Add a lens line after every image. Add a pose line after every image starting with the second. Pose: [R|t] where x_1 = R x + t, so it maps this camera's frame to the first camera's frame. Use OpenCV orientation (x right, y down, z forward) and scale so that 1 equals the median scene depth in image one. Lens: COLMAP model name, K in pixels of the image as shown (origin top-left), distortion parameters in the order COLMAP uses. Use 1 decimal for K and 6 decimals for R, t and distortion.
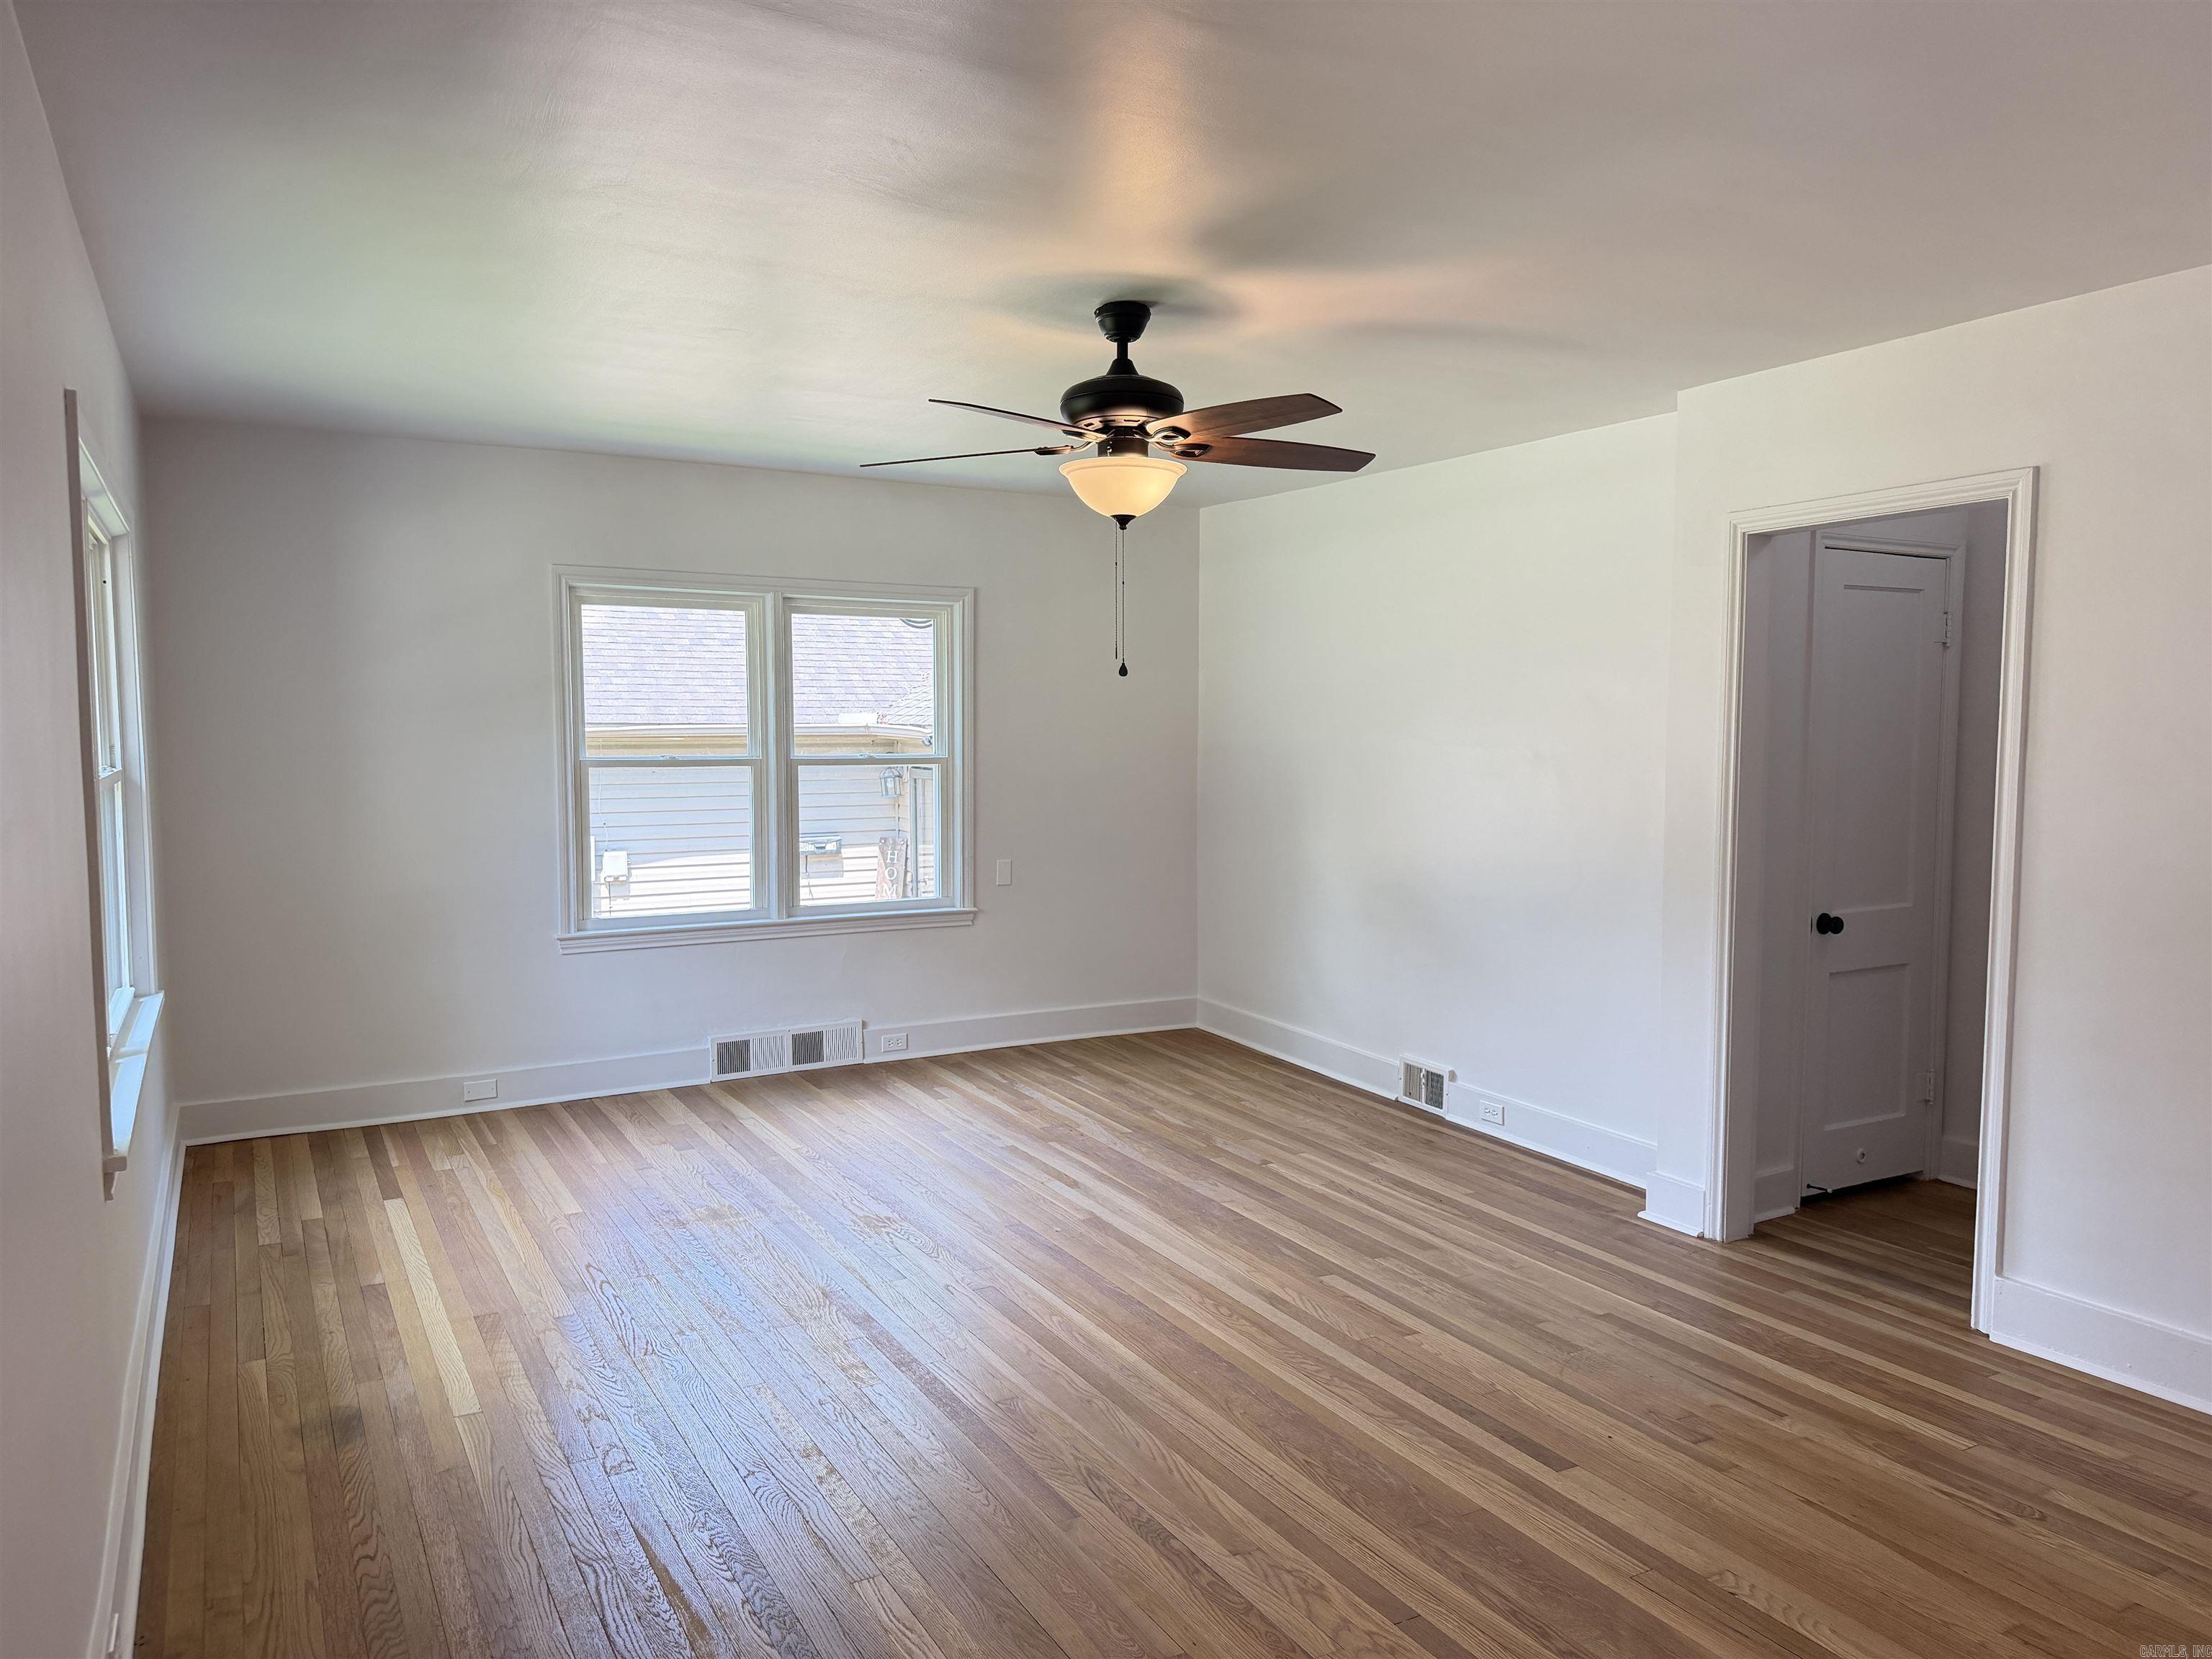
lens RADIAL K [[1550.2, 0, 1117.6], [0, 1550.2, 808.0], [0, 0, 1]] dist [0.089420, -0.105565]
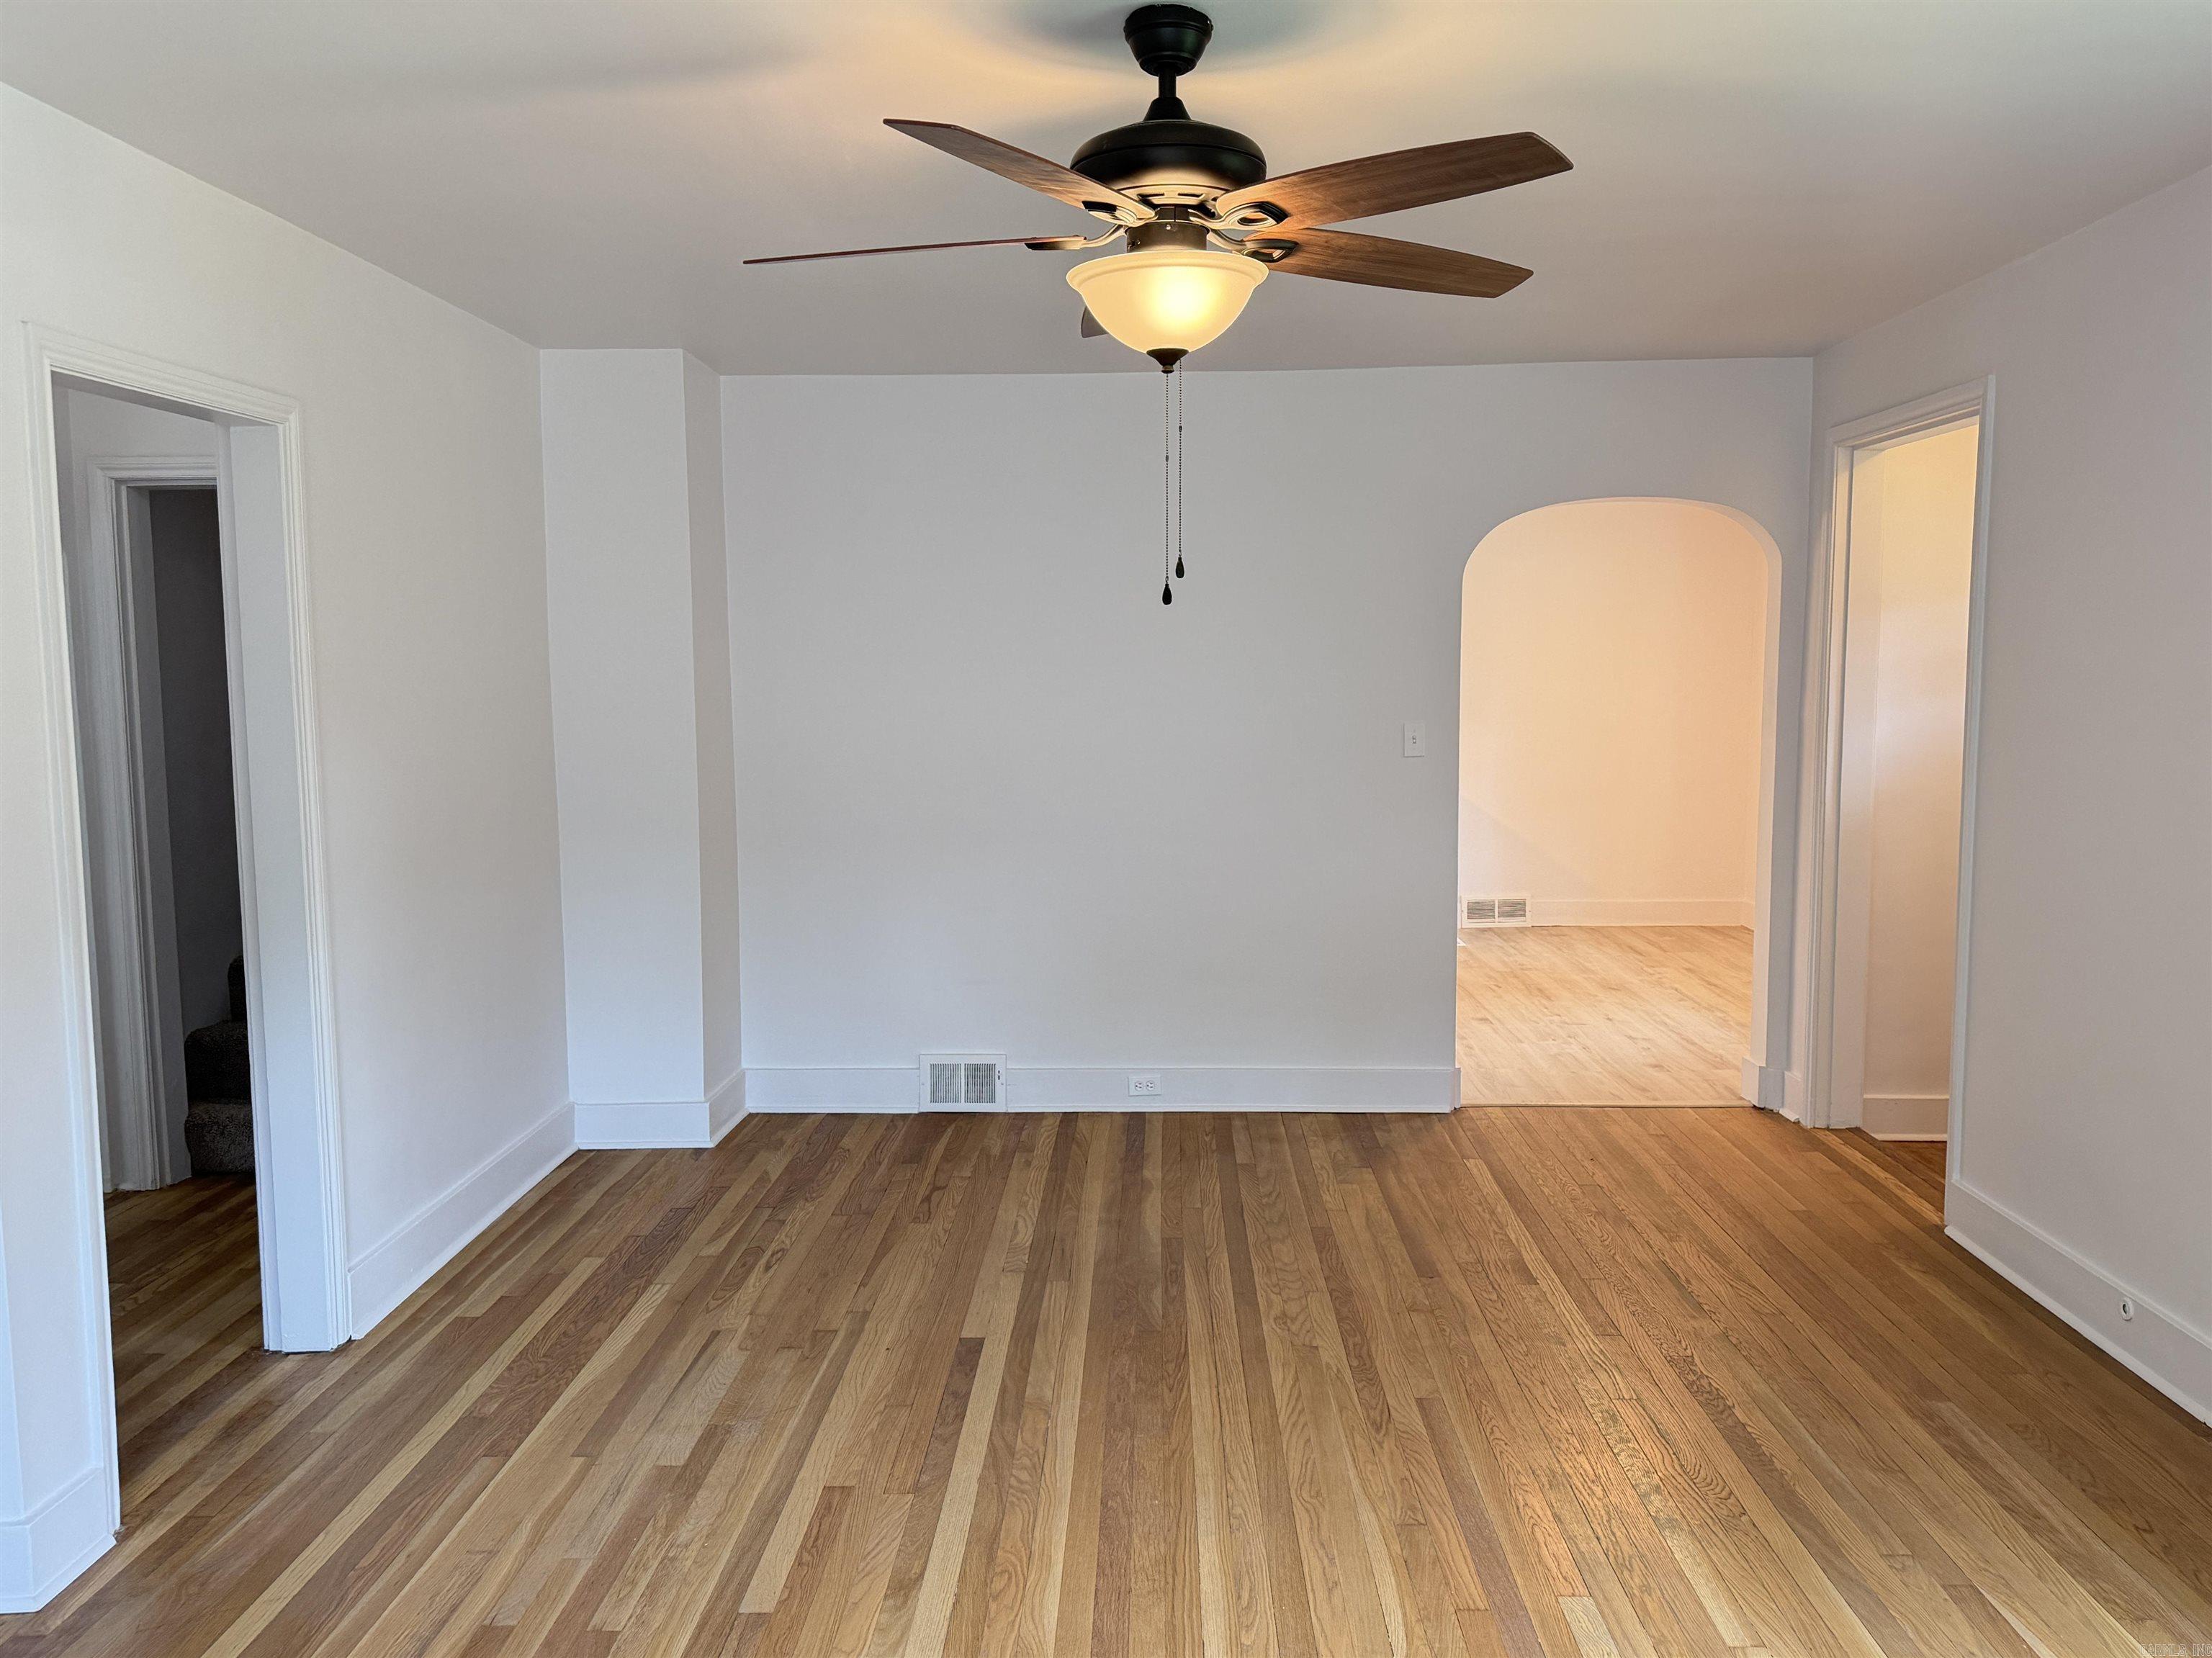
lens RADIAL K [[1550.1, 0, 1100.2], [0, 1550.1, 824.5], [0, 0, 1]] dist [0.089420, -0.105565]
pose [[-0.842785, -0.049476, 0.535972, -0.232156], [0.034995, 0.988623, 0.146288, -0.066985], [-0.537112, 0.142045, -0.831465, 1.124978]]
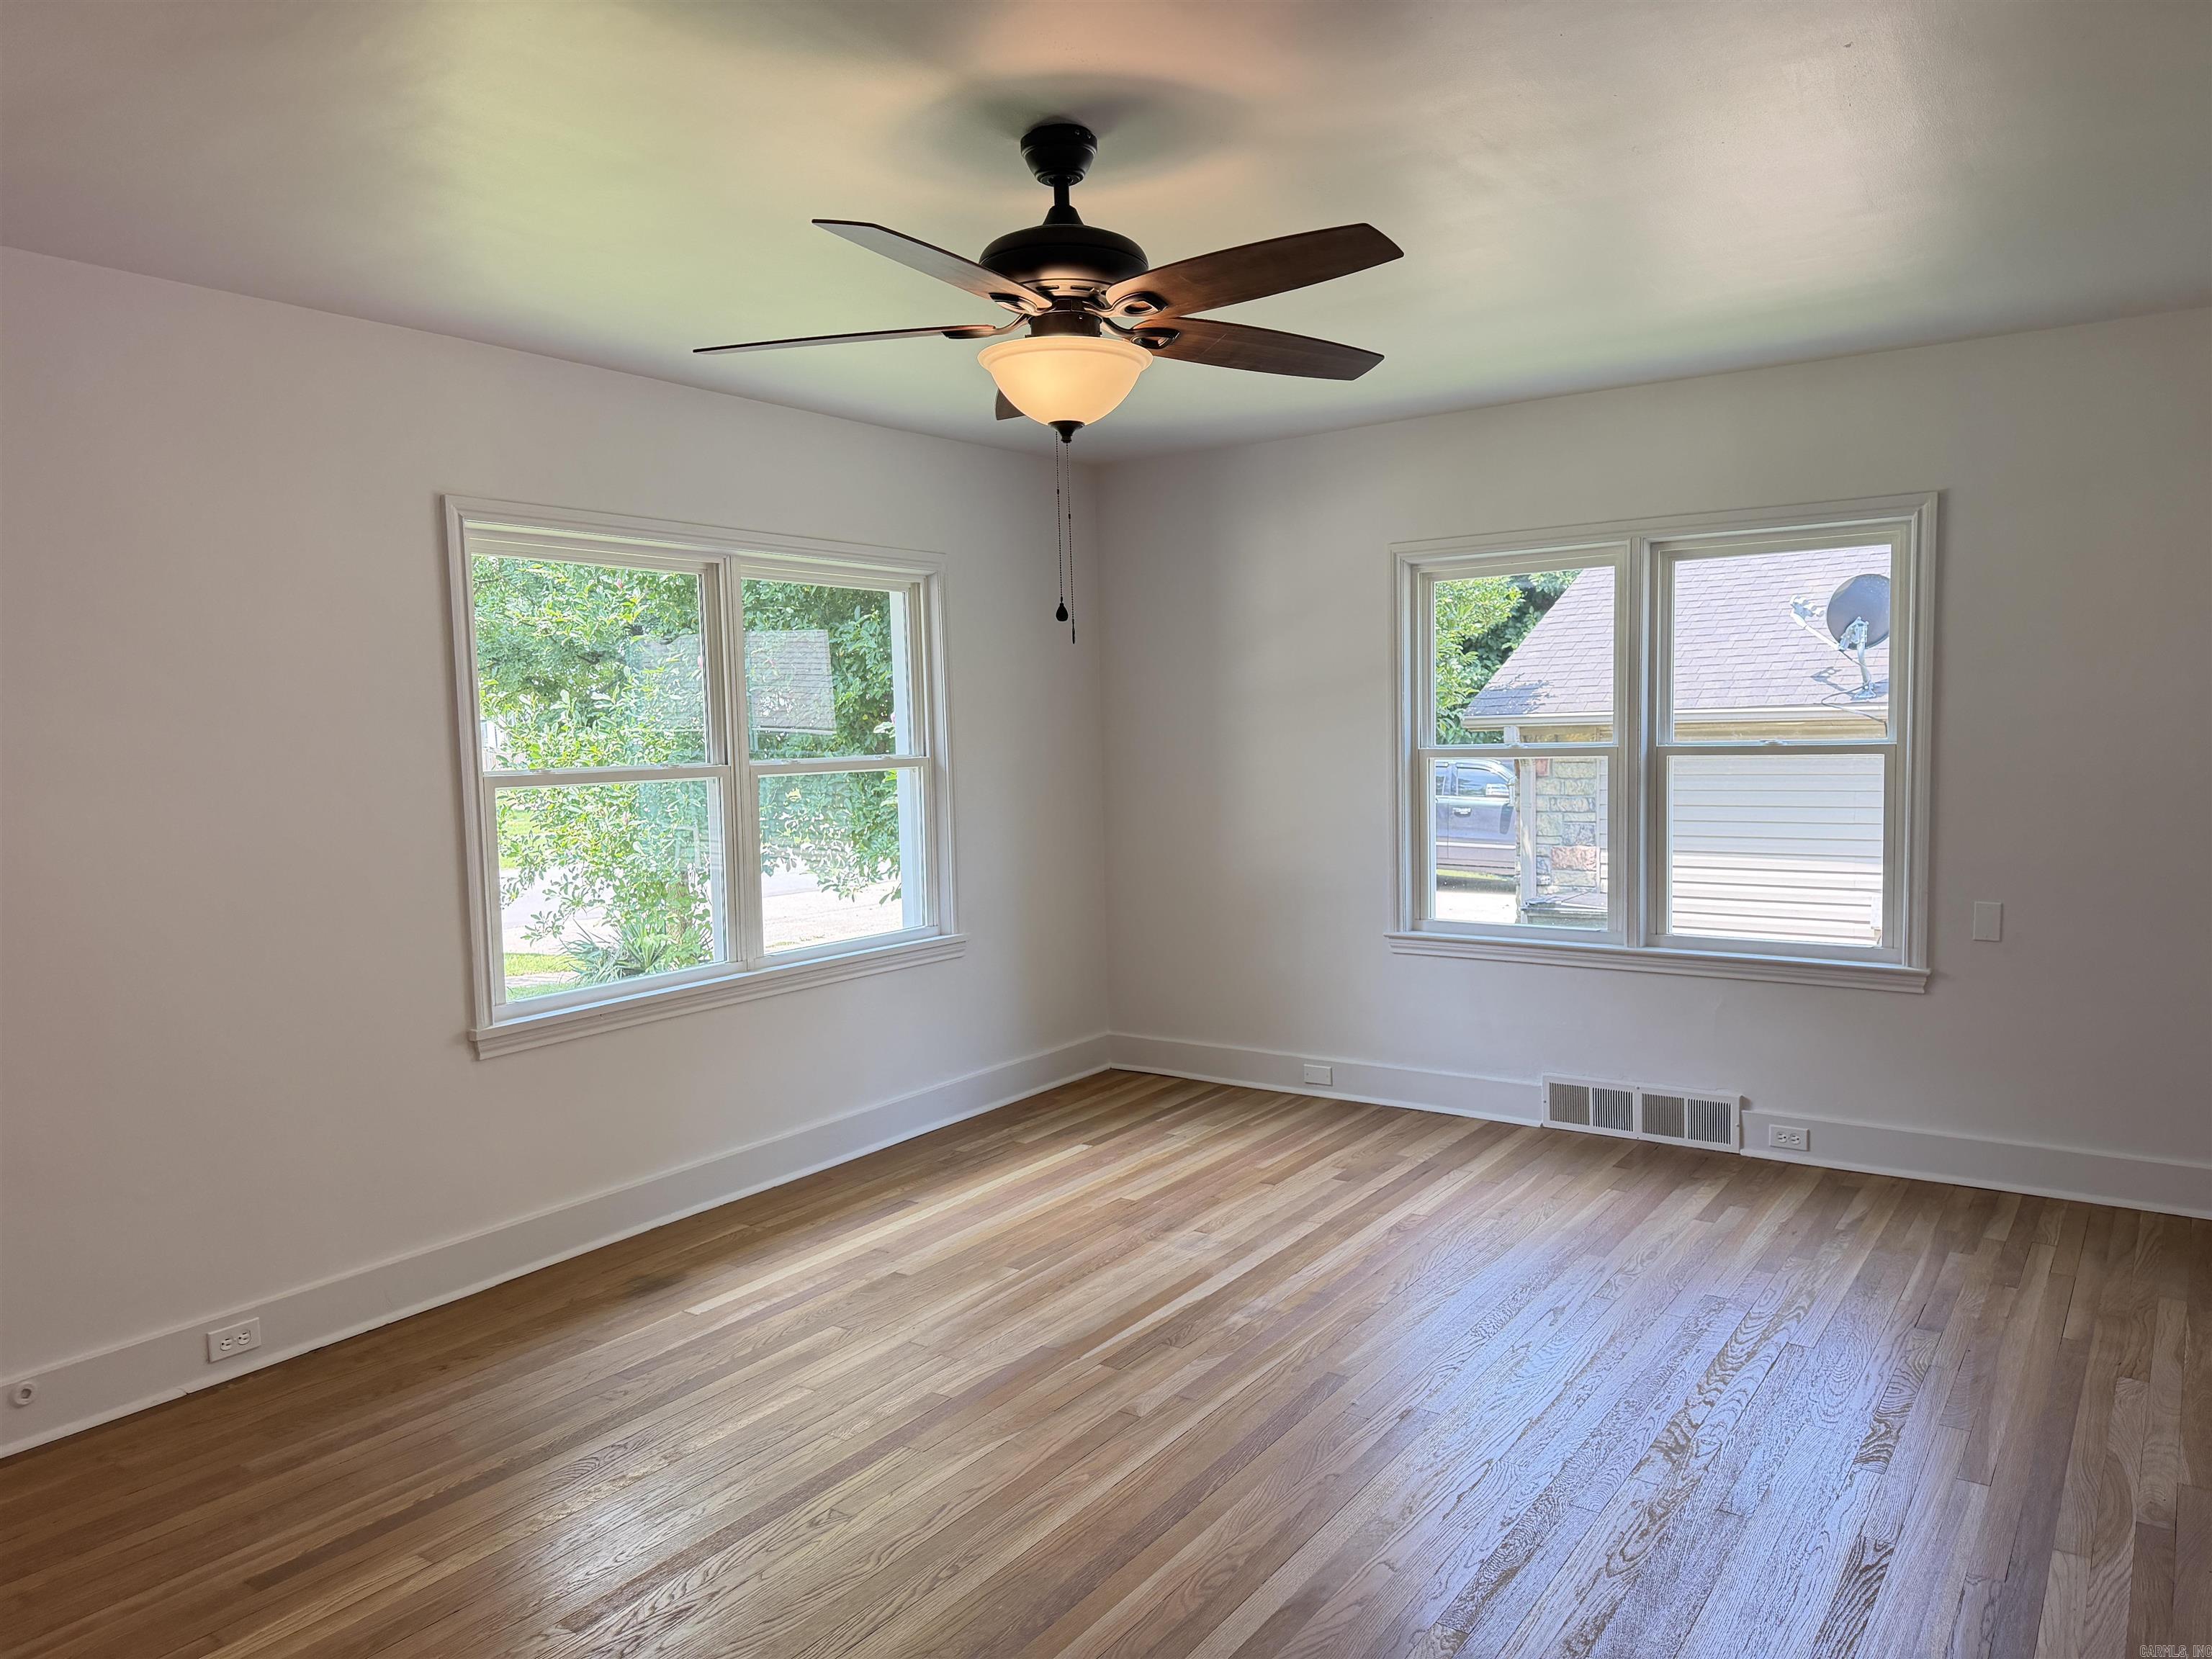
lens RADIAL K [[1550.2, 0, 1109.2], [0, 1550.2, 830.6], [0, 0, 1]] dist [0.089420, -0.105565]
pose [[0.426444, 0.054430, -0.902875, 0.486153], [-0.028269, 0.998502, 0.046843, -0.023172], [0.904072, 0.005547, 0.427344, 0.504766]]
